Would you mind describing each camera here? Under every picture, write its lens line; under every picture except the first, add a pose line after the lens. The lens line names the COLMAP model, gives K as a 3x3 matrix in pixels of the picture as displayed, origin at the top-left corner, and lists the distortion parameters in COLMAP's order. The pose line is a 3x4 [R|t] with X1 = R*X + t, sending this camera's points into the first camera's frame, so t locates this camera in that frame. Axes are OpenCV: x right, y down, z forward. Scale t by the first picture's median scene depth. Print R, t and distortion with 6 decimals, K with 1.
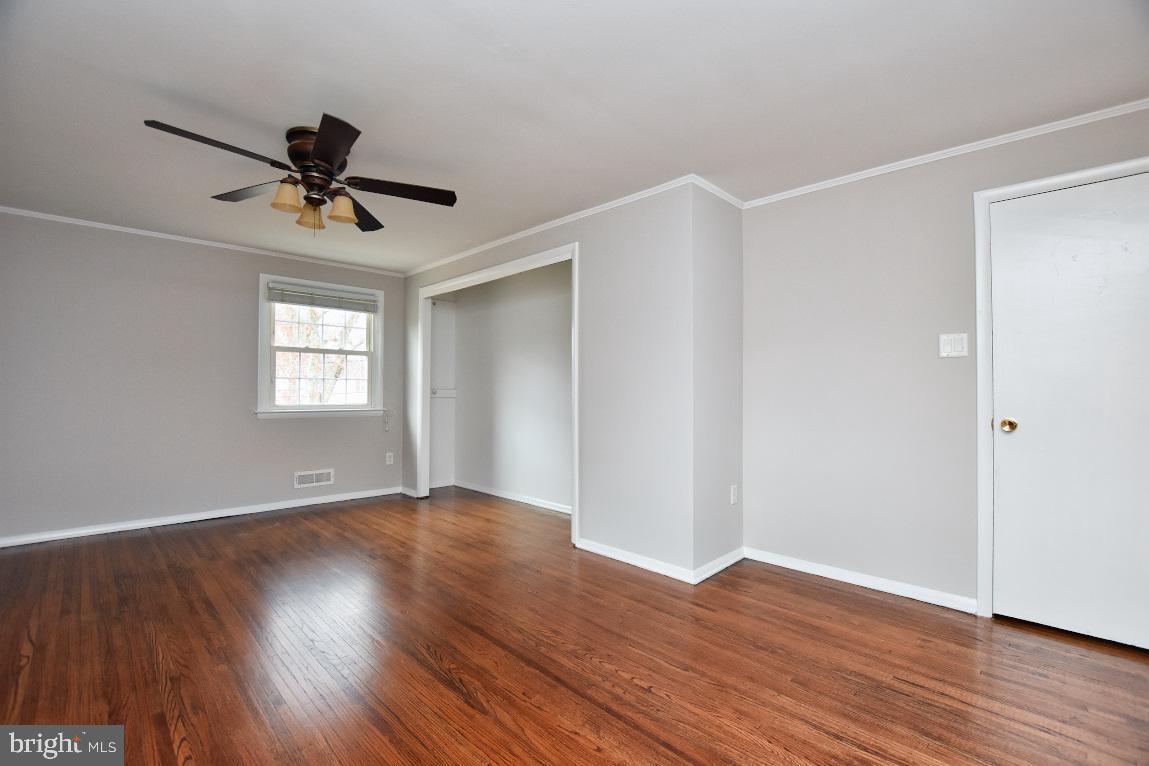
lens RADIAL K [[507.0, 0, 574.5], [0, 507.0, 383.0], [0, 0, 1]] dist [-0.033472, -0.000009]
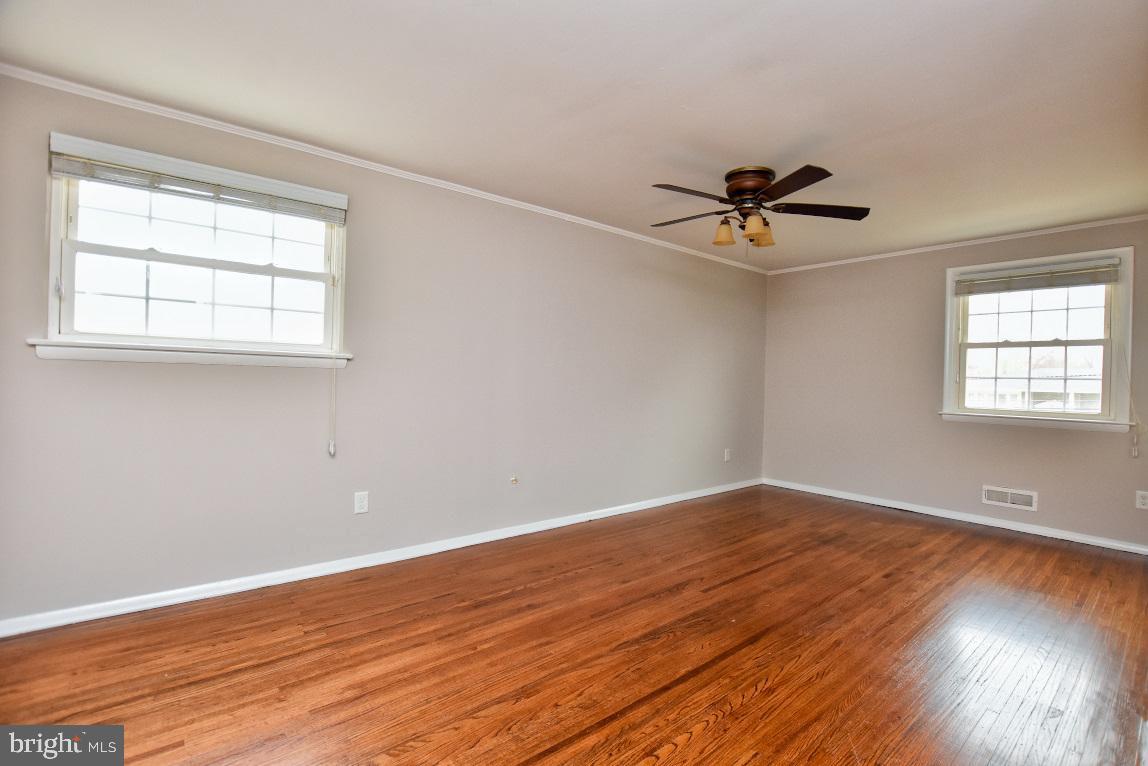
lens RADIAL K [[508.4, 0, 579.9], [0, 508.4, 380.5], [0, 0, 1]] dist [-0.027108, 0.000227]
pose [[-0.093172, -0.005731, -0.995634, 0.394048], [-0.009131, 0.999946, -0.004902, 0.006148], [0.995608, 0.008634, -0.093219, 0.389686]]
